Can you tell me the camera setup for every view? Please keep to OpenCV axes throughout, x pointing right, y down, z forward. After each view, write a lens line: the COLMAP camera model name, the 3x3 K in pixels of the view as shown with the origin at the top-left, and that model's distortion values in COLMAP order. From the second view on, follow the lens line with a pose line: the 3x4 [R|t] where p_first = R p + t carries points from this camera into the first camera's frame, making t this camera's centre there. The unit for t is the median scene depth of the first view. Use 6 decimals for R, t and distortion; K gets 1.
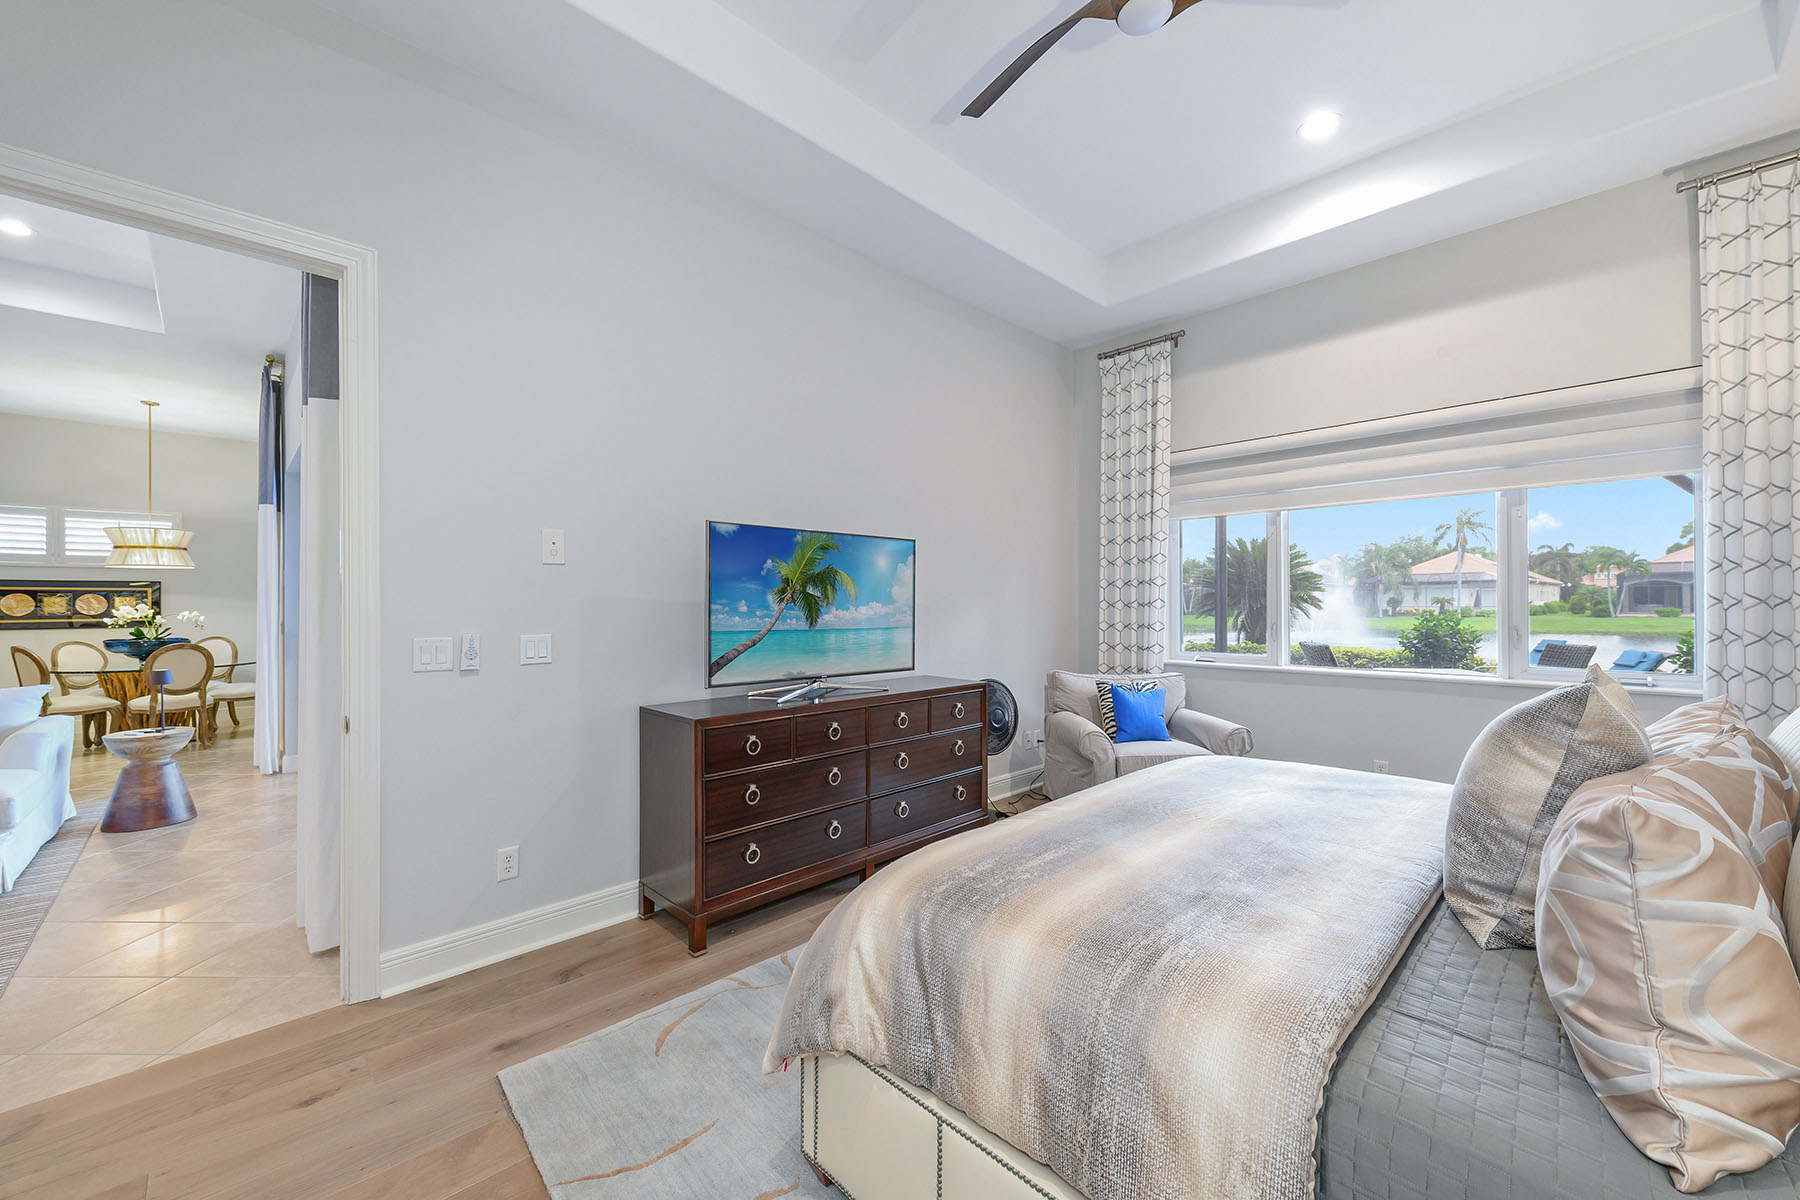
lens RADIAL K [[709.3, 0, 901.3], [0, 709.3, 605.8], [0, 0, 1]] dist [0.008054, -0.000543]
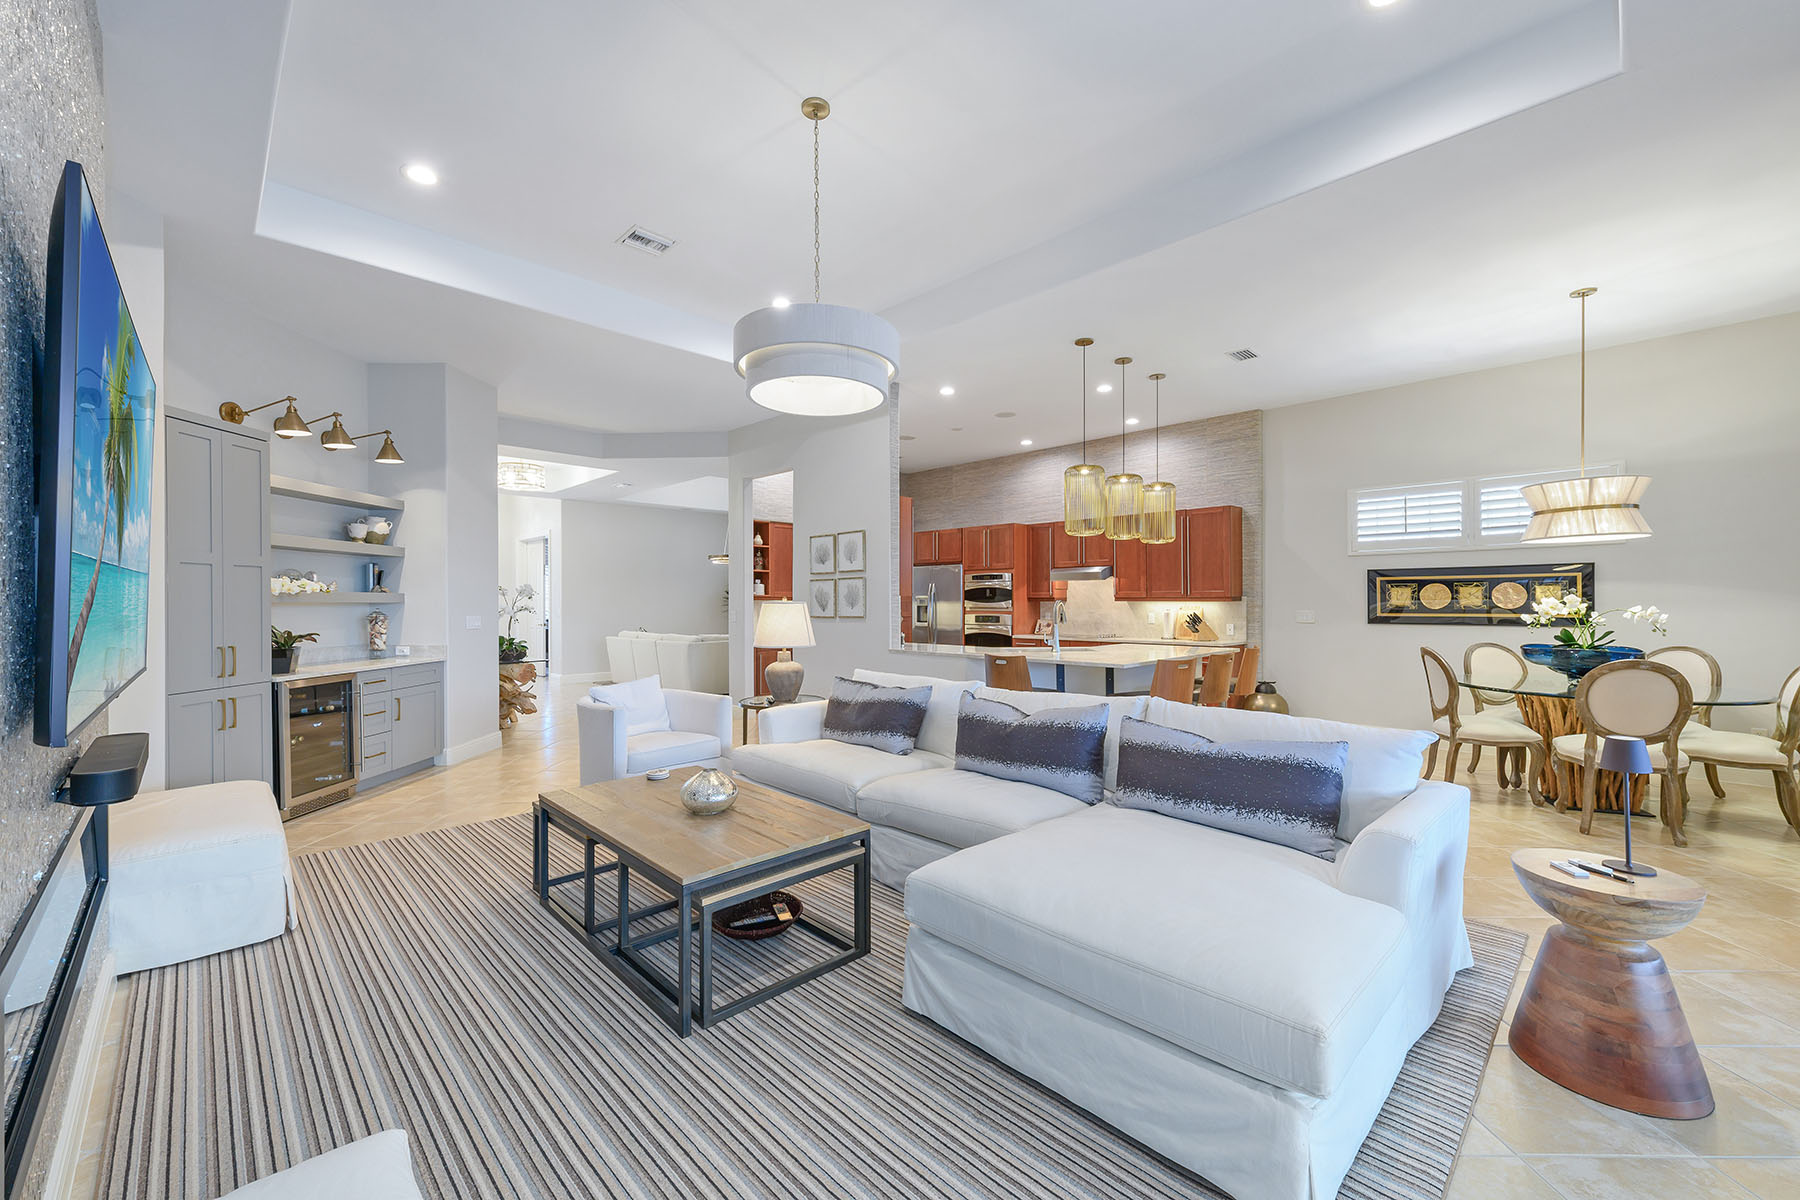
lens RADIAL K [[710.4, 0, 897.5], [0, 710.4, 595.8], [0, 0, 1]] dist [0.011550, -0.000252]
pose [[0.008048, -0.003353, -0.999962, -0.392608], [-0.000606, 0.999994, -0.003358, 0.001475], [0.999967, 0.000633, 0.008046, 0.361409]]
